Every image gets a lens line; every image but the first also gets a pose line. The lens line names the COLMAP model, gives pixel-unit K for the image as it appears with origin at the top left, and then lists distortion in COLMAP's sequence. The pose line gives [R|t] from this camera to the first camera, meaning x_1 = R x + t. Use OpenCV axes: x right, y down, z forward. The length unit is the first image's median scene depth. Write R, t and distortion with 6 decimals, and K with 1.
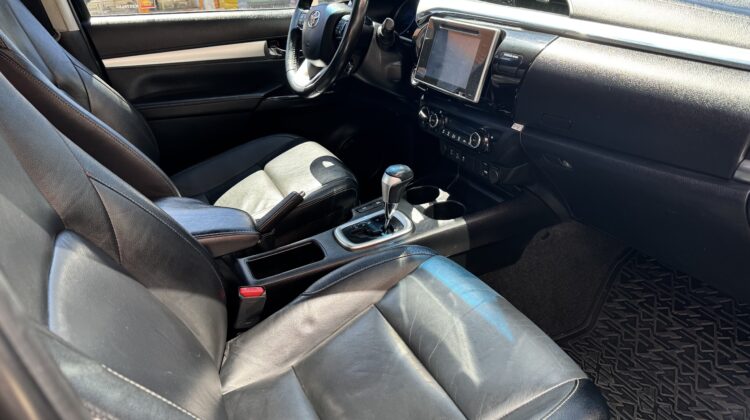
lens RADIAL K [[533.6, 0, 375.0], [0, 533.6, 210.0], [0, 0, 1]] dist [0.091294, -0.126905]
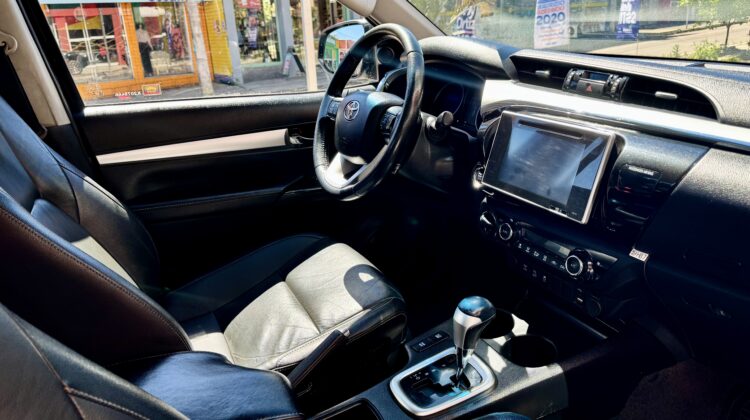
lens RADIAL K [[527.9, 0, 376.4], [0, 527.9, 198.8], [0, 0, 1]] dist [0.078356, -0.121620]
pose [[0.999647, -0.013742, 0.022734, -0.098846], [0.016429, 0.992325, -0.122564, -0.117466], [-0.020876, 0.122894, 0.992200, 0.198054]]
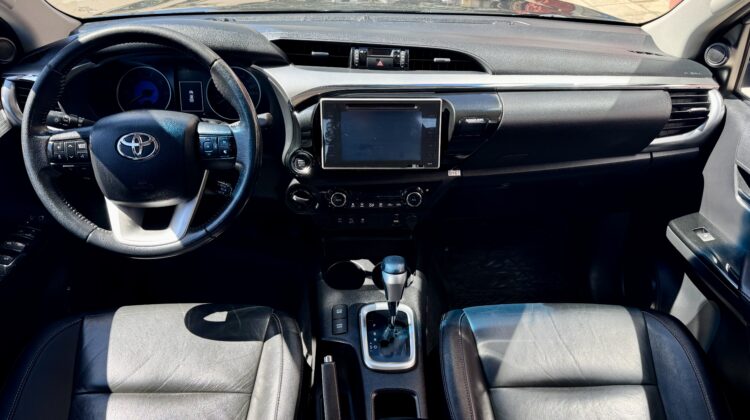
lens RADIAL K [[533.6, 0, 375.0], [0, 533.6, 210.0], [0, 0, 1]] dist [0.091294, -0.126905]
pose [[0.409628, -0.463499, 0.785731, -0.566024], [0.384302, 0.868828, 0.312168, -0.397036], [-0.827355, 0.174085, 0.534020, 0.447703]]
